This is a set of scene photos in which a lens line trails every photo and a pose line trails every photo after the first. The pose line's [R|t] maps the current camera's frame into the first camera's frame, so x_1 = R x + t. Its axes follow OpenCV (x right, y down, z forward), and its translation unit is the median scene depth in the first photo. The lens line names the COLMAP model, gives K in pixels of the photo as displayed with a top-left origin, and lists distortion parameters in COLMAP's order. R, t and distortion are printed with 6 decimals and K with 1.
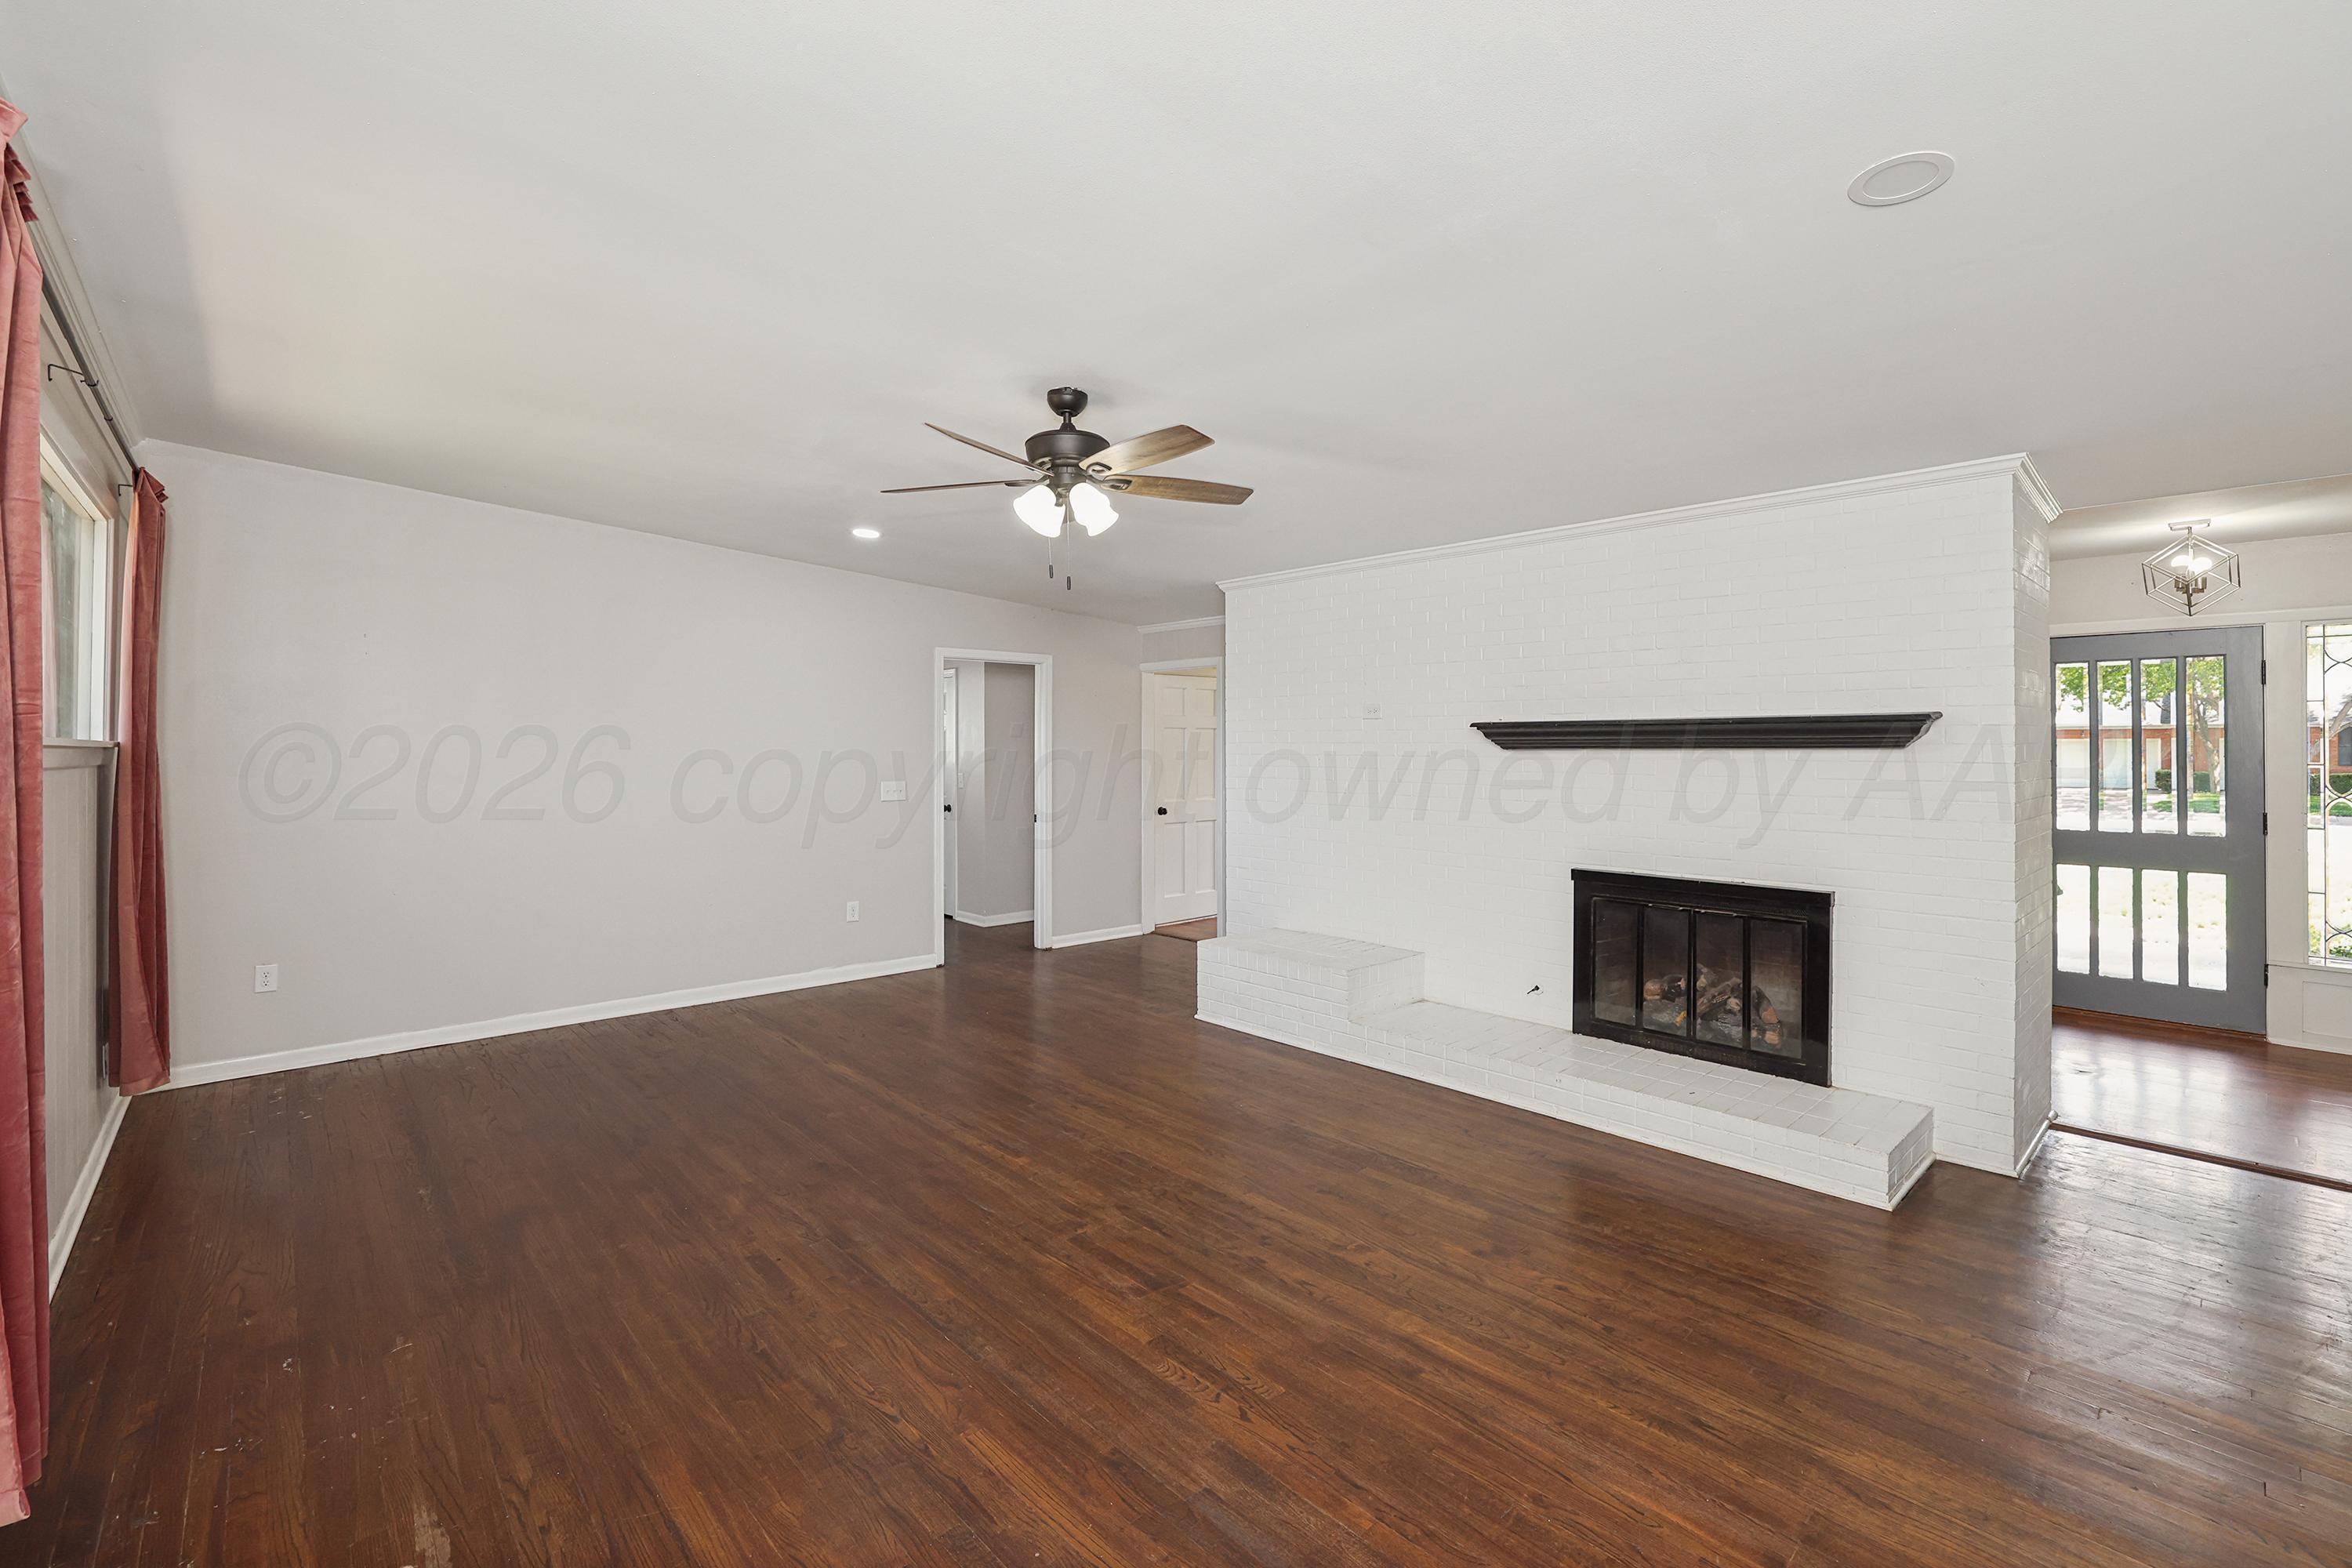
lens RADIAL K [[1036.8, 0, 1168.3], [0, 1036.8, 736.4], [0, 0, 1]] dist [-0.000281, 0.000774]
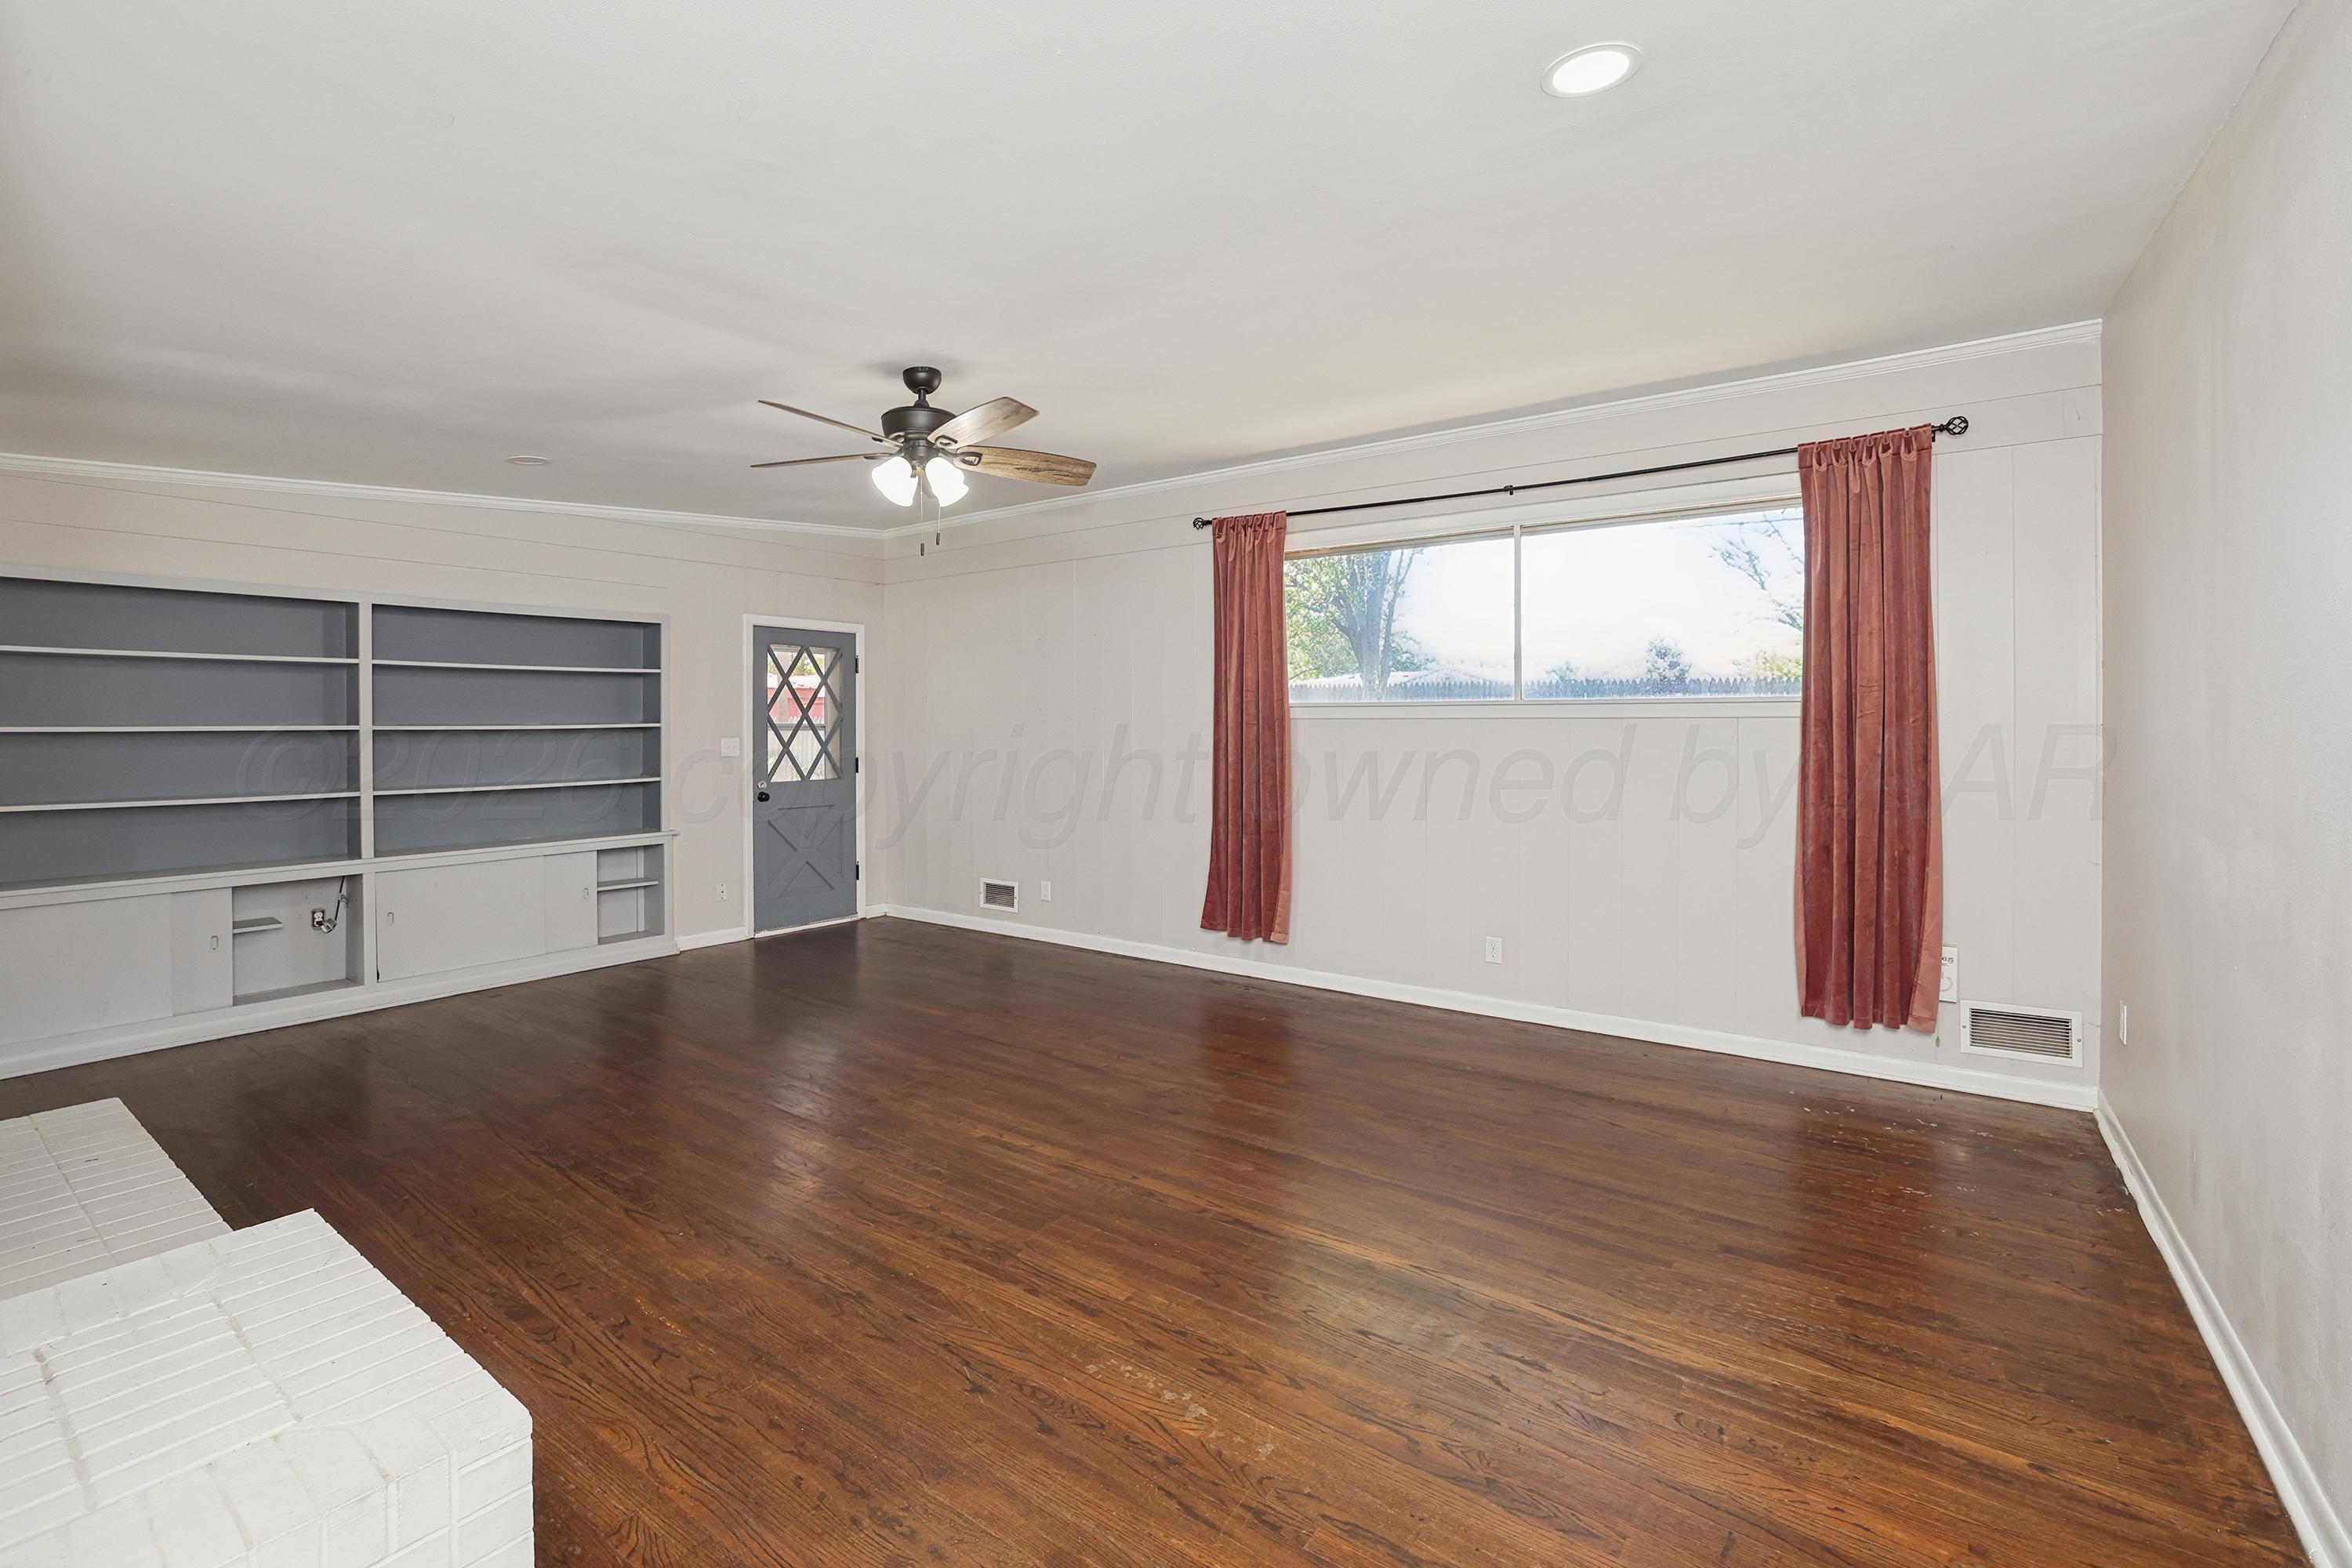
lens RADIAL K [[1040.8, 0, 1145.5], [0, 1040.8, 720.5], [0, 0, 1]] dist [-0.046664, 0.014186]
pose [[-0.982832, 0.004147, -0.184455, -0.115794], [0.005949, 0.999940, -0.009216, 0.038323], [0.184405, -0.010156, -0.982798, 1.907920]]
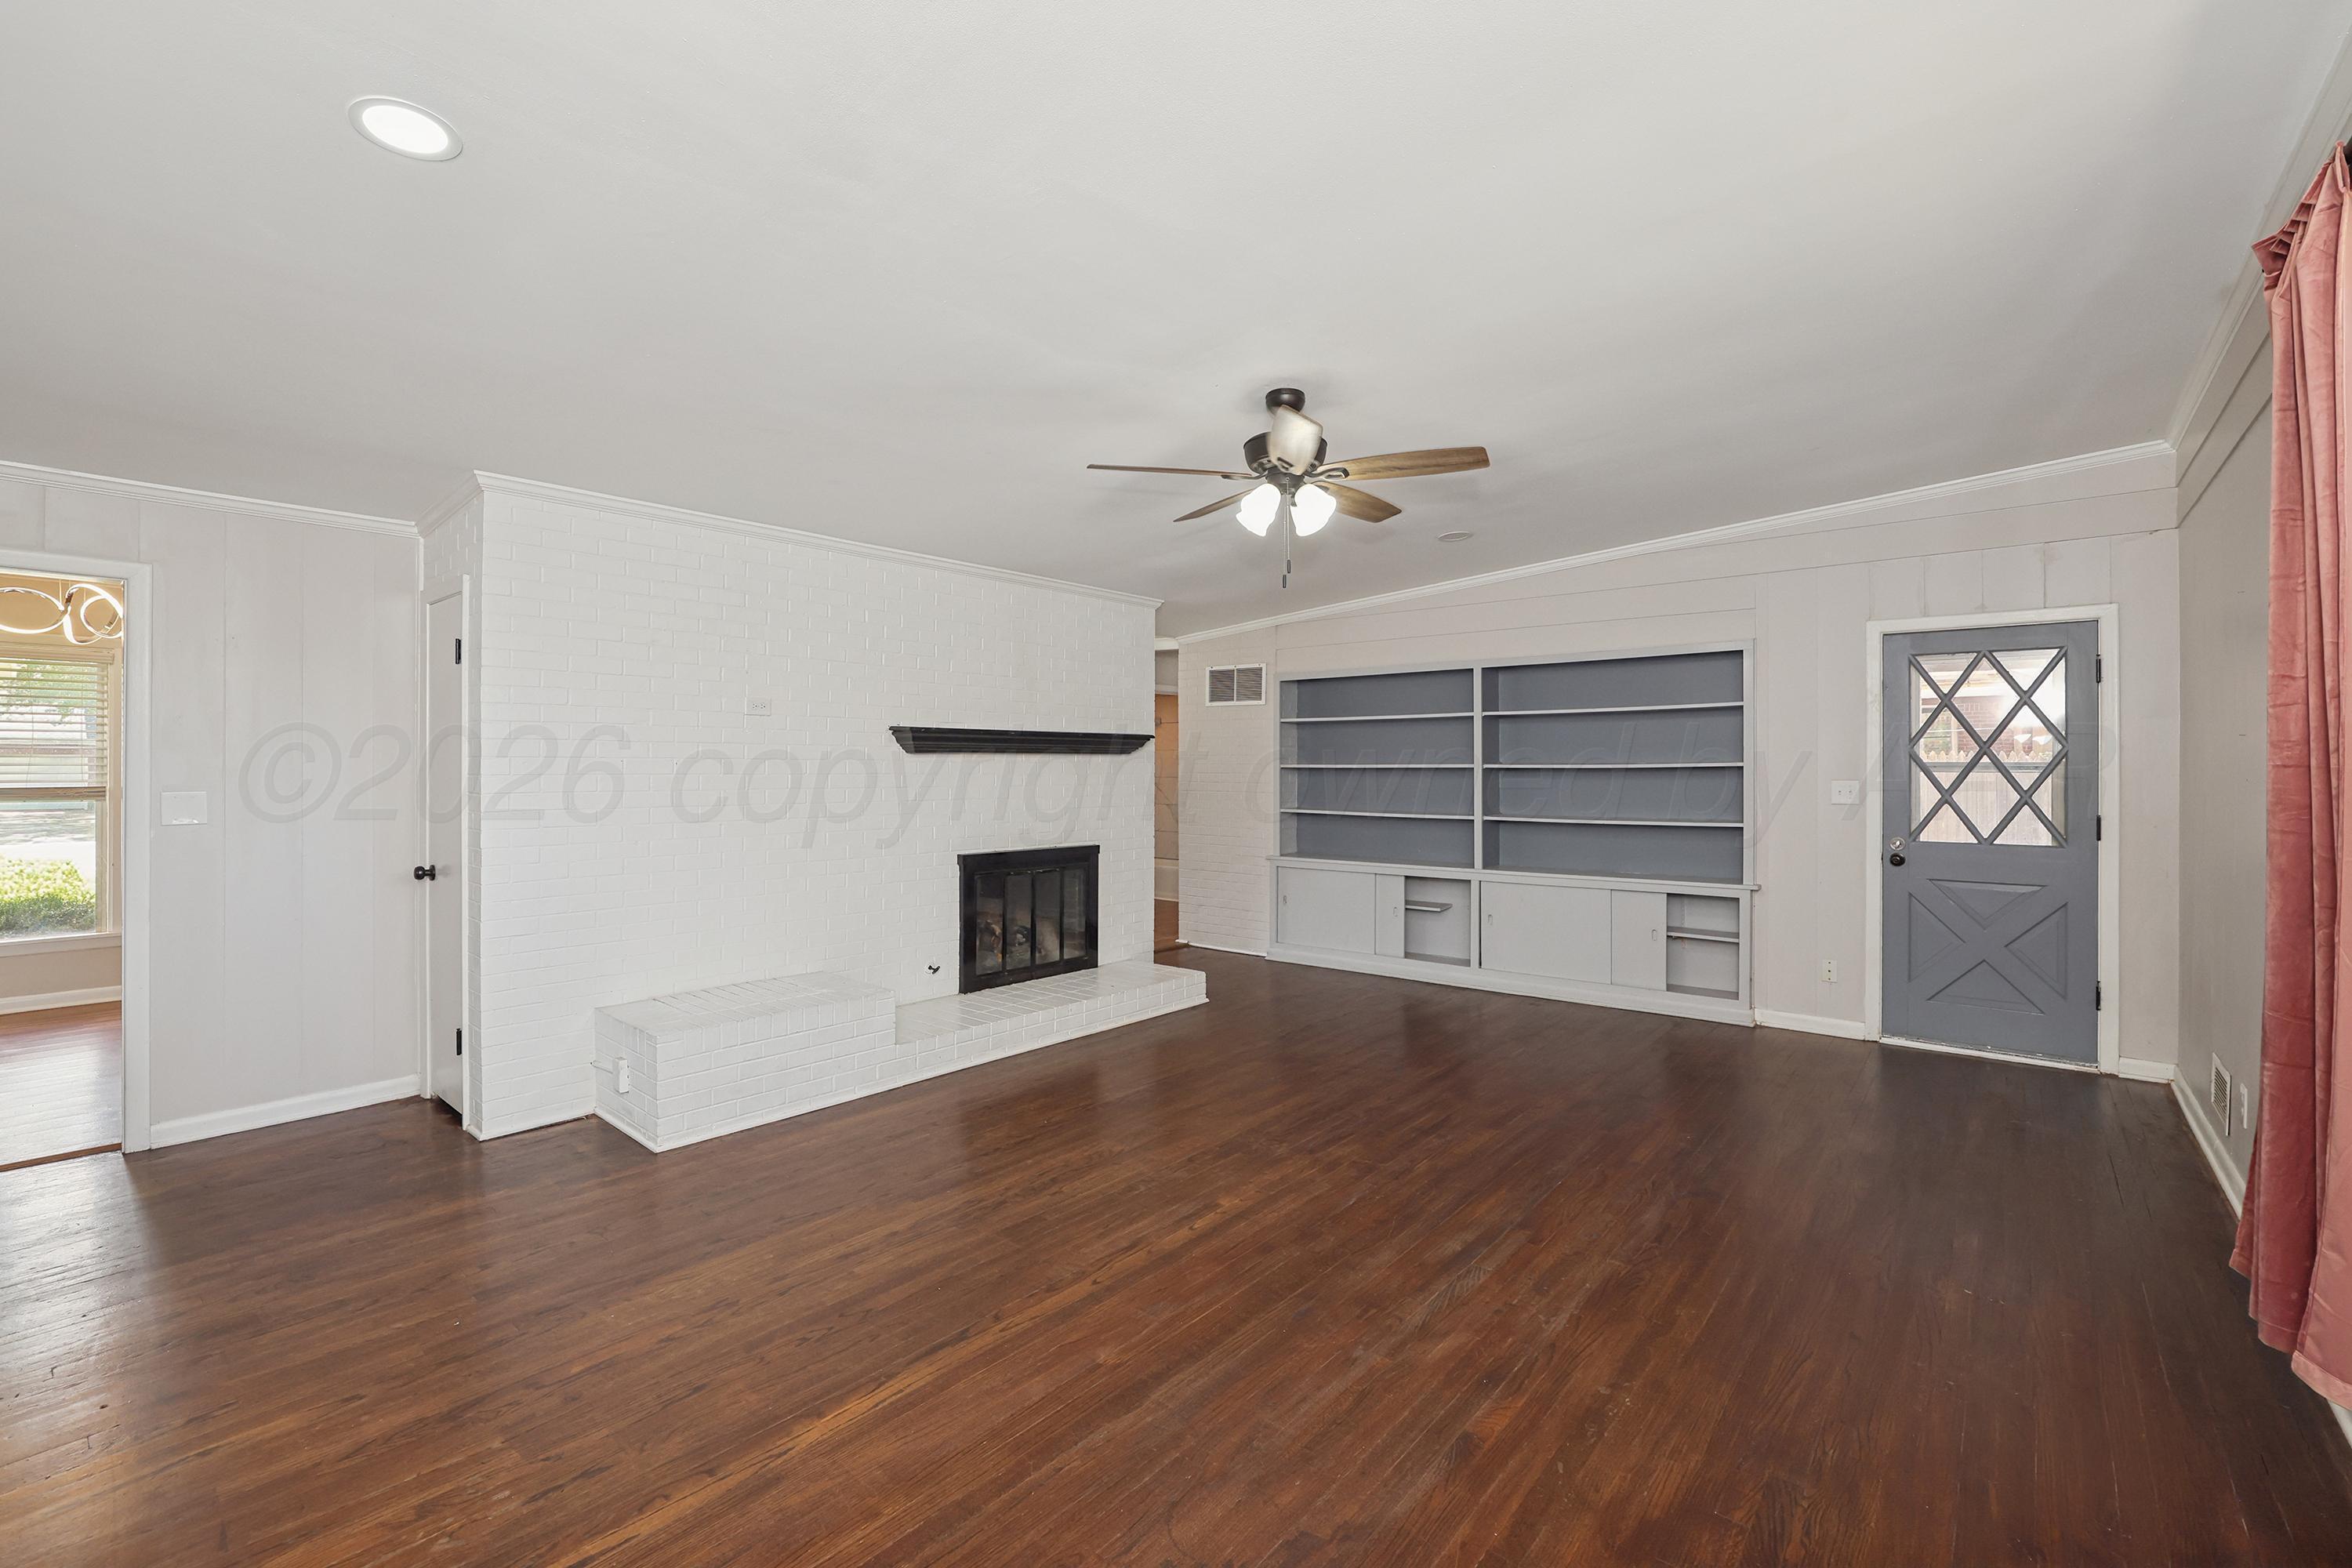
lens RADIAL K [[1014.6, 0, 1162.4], [0, 1014.6, 757.3], [0, 0, 1]] dist [-0.047805, 0.017660]
pose [[-0.125946, 0.009651, 0.991990, -0.968192], [-0.004558, 0.999936, -0.010307, 0.034368], [-0.992027, -0.005819, -0.125894, 1.134134]]
